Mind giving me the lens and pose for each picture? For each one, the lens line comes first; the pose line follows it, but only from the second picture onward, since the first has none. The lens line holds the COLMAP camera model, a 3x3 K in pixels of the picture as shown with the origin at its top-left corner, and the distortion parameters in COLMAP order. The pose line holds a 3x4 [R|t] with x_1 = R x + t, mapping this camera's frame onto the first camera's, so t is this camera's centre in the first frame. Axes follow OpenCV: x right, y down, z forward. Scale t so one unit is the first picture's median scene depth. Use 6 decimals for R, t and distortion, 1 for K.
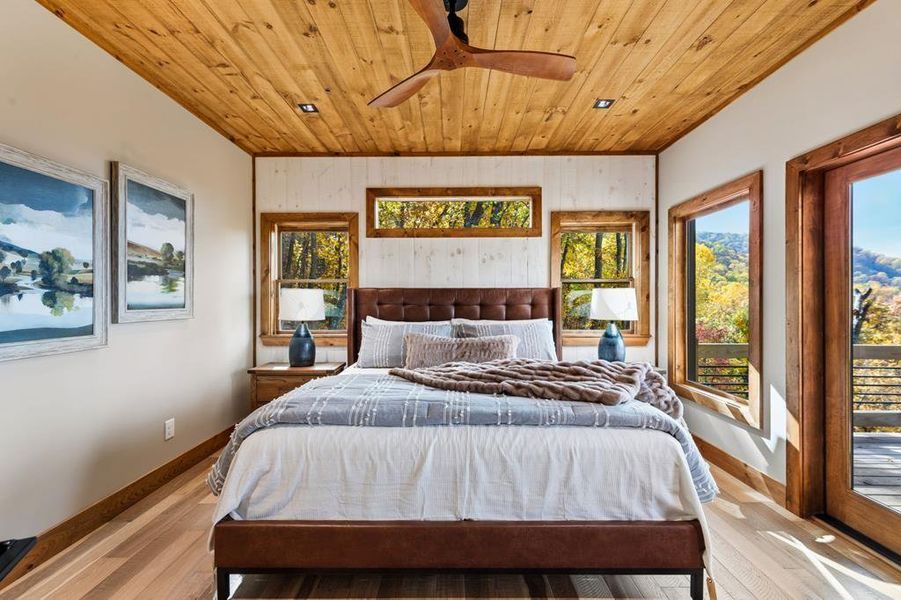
lens RADIAL K [[356.7, 0, 449.5], [0, 356.7, 299.5], [0, 0, 1]] dist [0.012984, -0.003815]
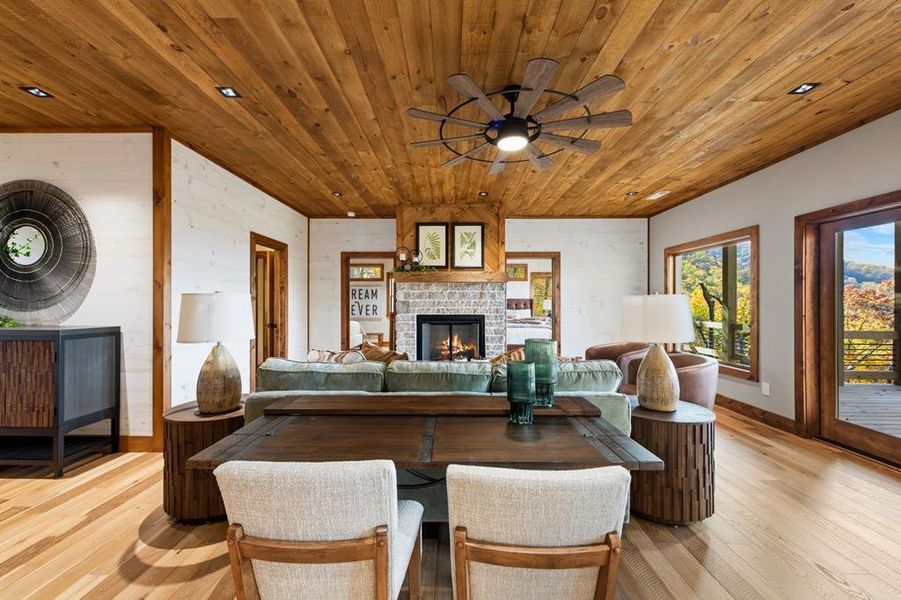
lens RADIAL K [[356.7, 0, 449.3], [0, 356.7, 301.8], [0, 0, 1]] dist [0.012984, -0.003815]
pose [[0.999909, 0.002989, 0.013185, -0.417587], [-0.002993, 0.999995, 0.000299, -0.006753], [-0.013184, -0.000339, 0.999913, -1.898458]]
